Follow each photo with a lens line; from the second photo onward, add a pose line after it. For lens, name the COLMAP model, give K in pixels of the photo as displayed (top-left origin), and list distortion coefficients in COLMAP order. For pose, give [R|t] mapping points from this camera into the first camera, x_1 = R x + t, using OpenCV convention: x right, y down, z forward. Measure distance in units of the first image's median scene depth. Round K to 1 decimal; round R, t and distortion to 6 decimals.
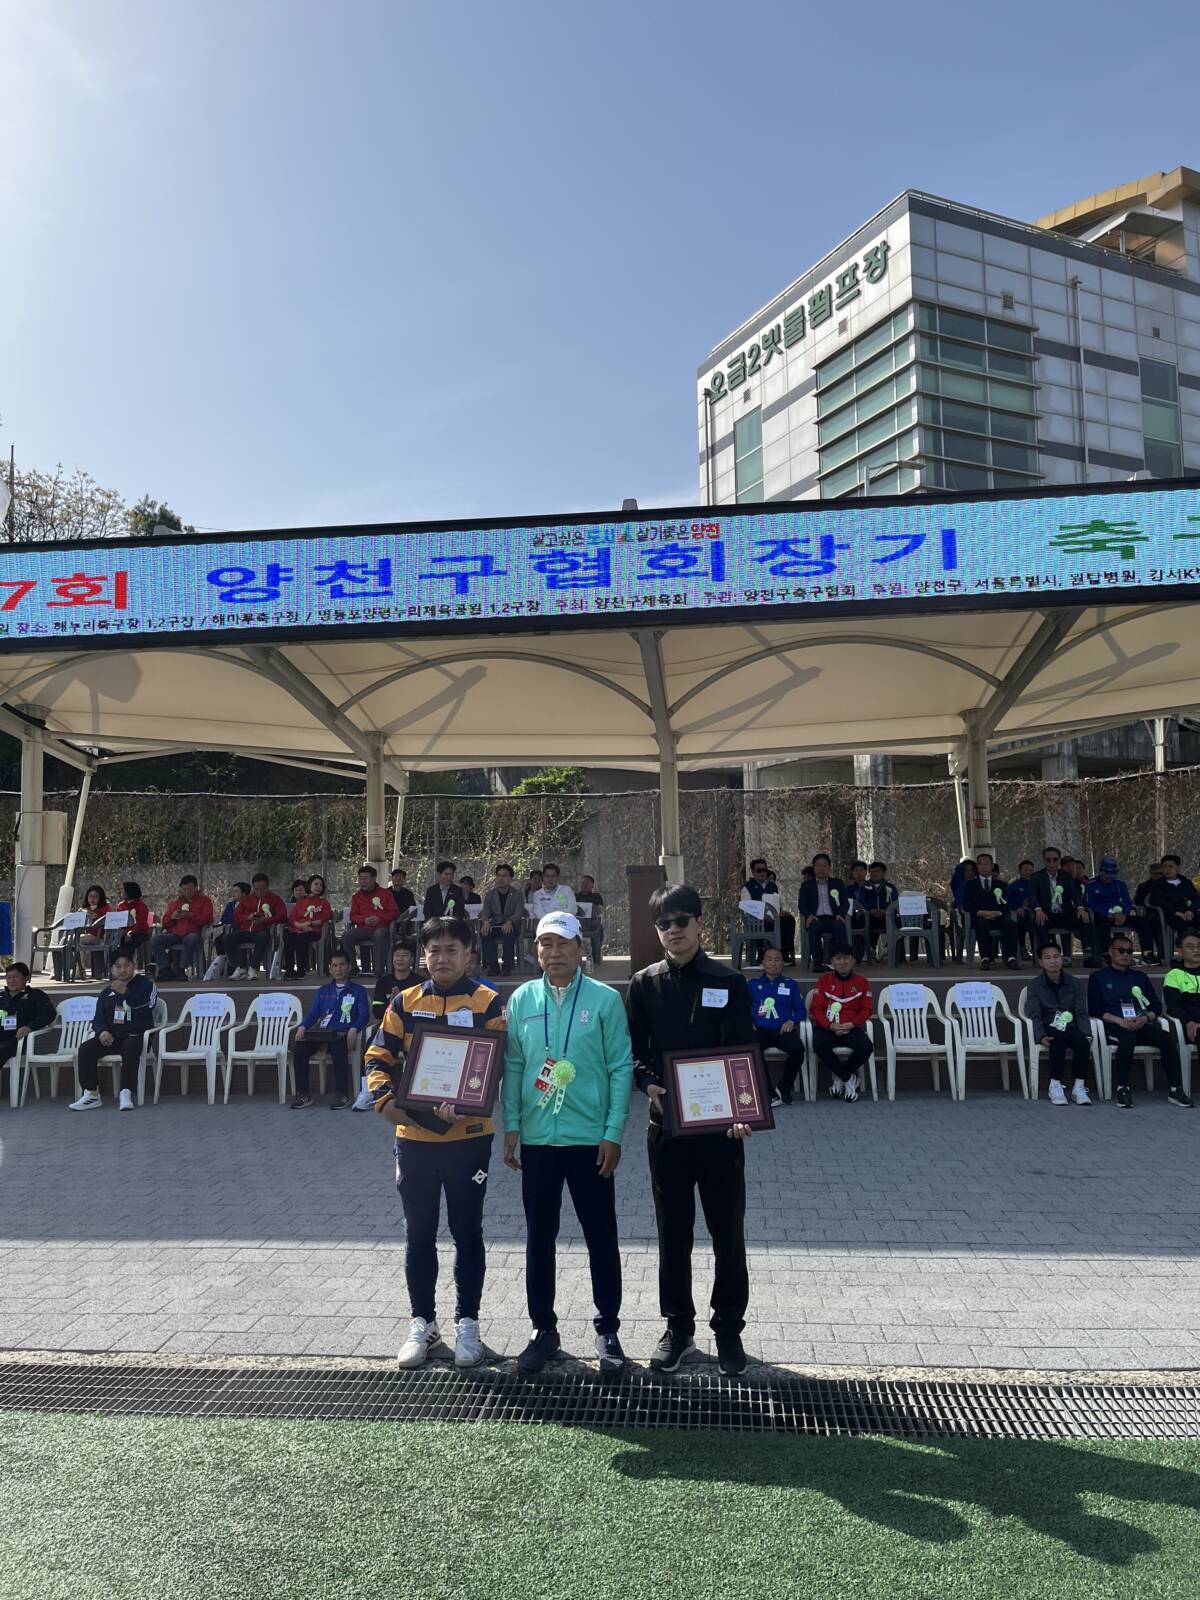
lens RADIAL K [[1215.8, 0, 585.3], [0, 1215.8, 796.8], [0, 0, 1]] dist [0.092325, -0.120788]
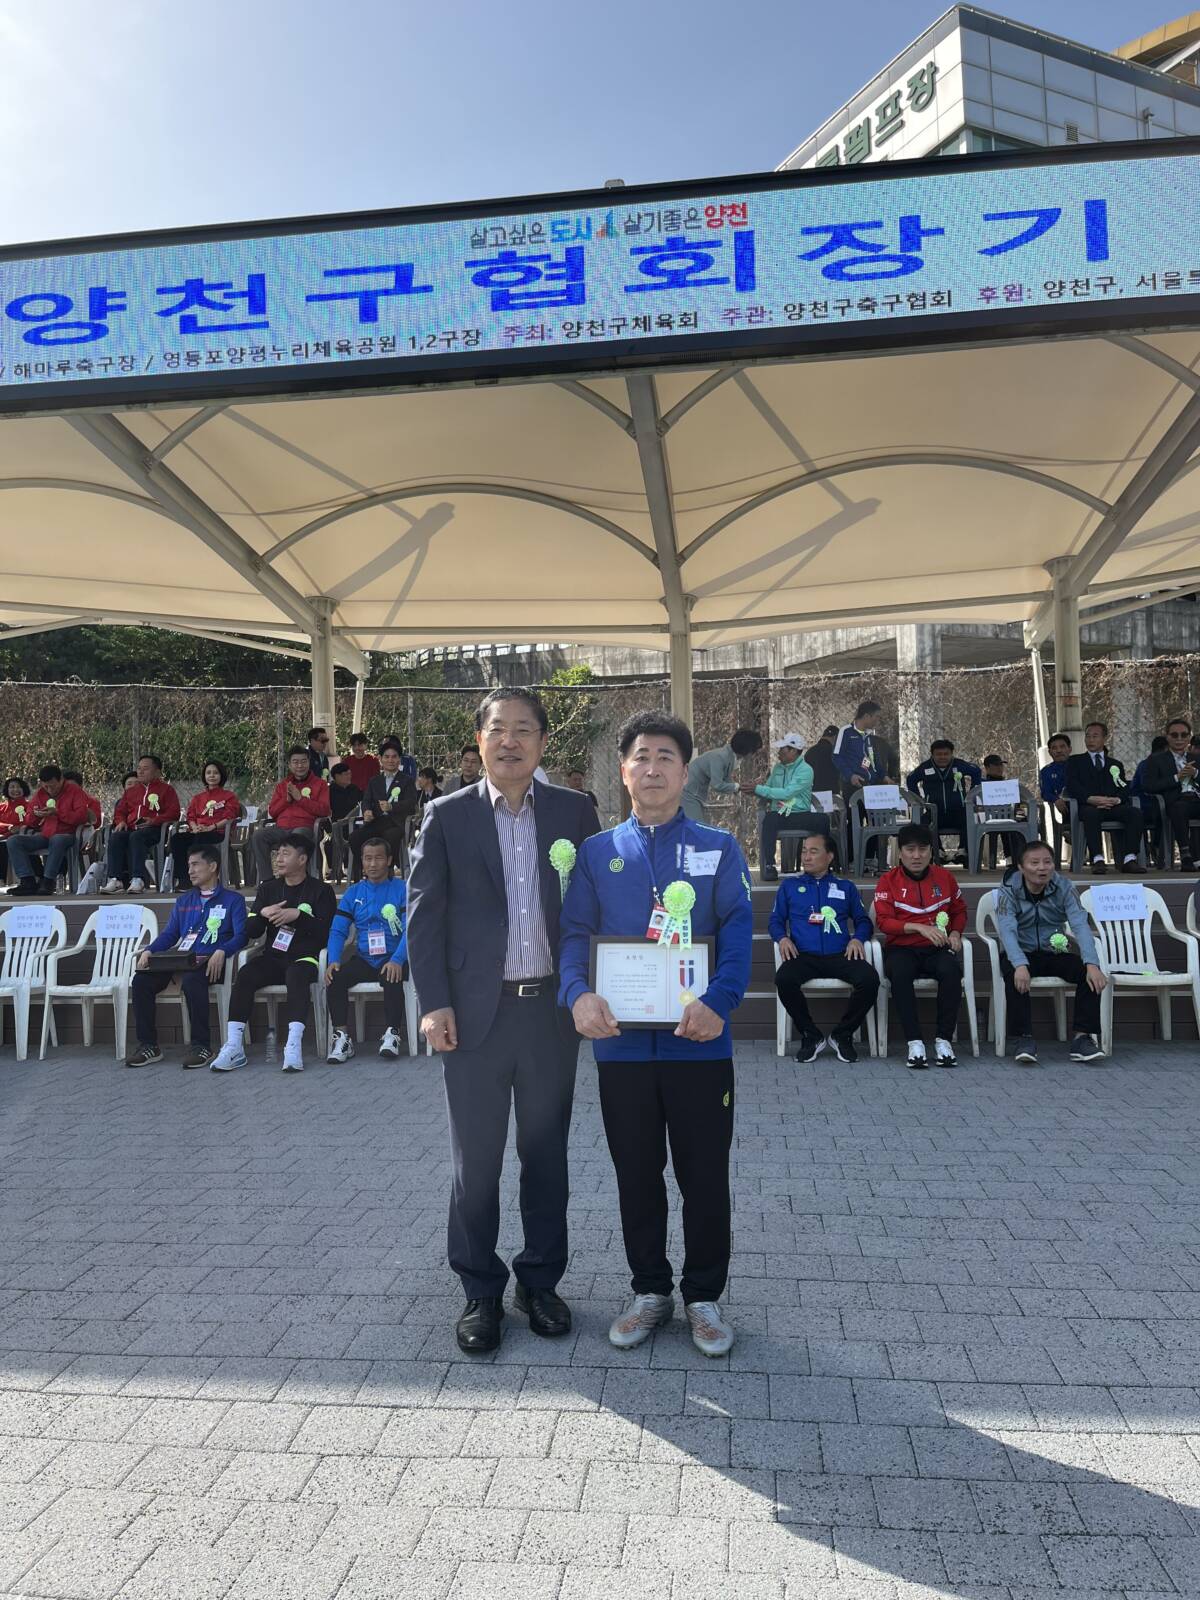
lens RADIAL K [[1215.8, 0, 585.3], [0, 1215.8, 796.8], [0, 0, 1]] dist [0.092325, -0.120788]
pose [[0.999852, -0.004534, -0.016582, 0.029832], [0.005432, 0.998499, 0.054504, 0.060306], [0.016310, -0.054586, 0.998376, 0.295322]]
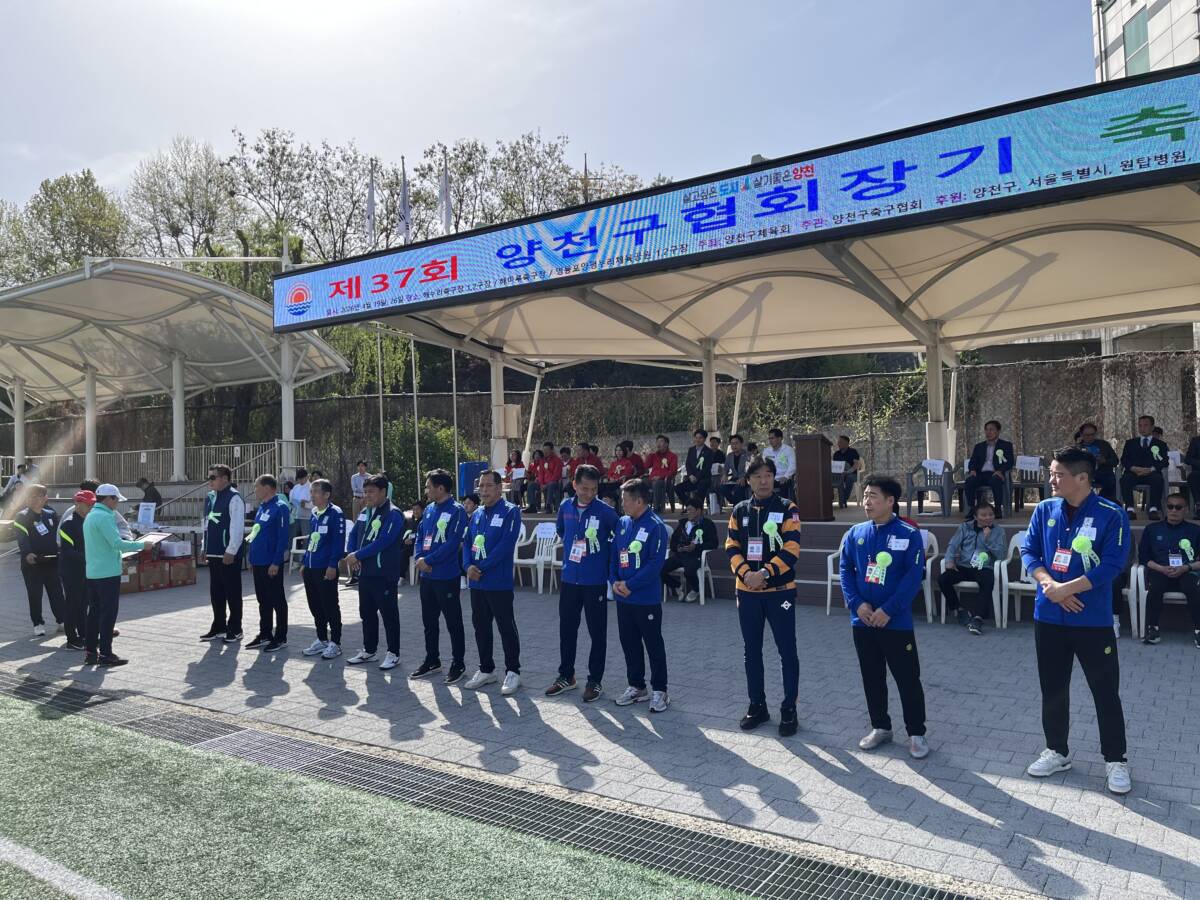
lens RADIAL K [[901.0, 0, 600.0], [0, 901.0, 450.0], [0, 0, 1]] dist [0.087466, -0.099578]
pose [[0.881748, -0.011976, -0.471568, 0.340229], [0.049930, 0.996431, 0.068055, -0.004664], [0.469070, -0.083553, 0.879200, 0.044536]]
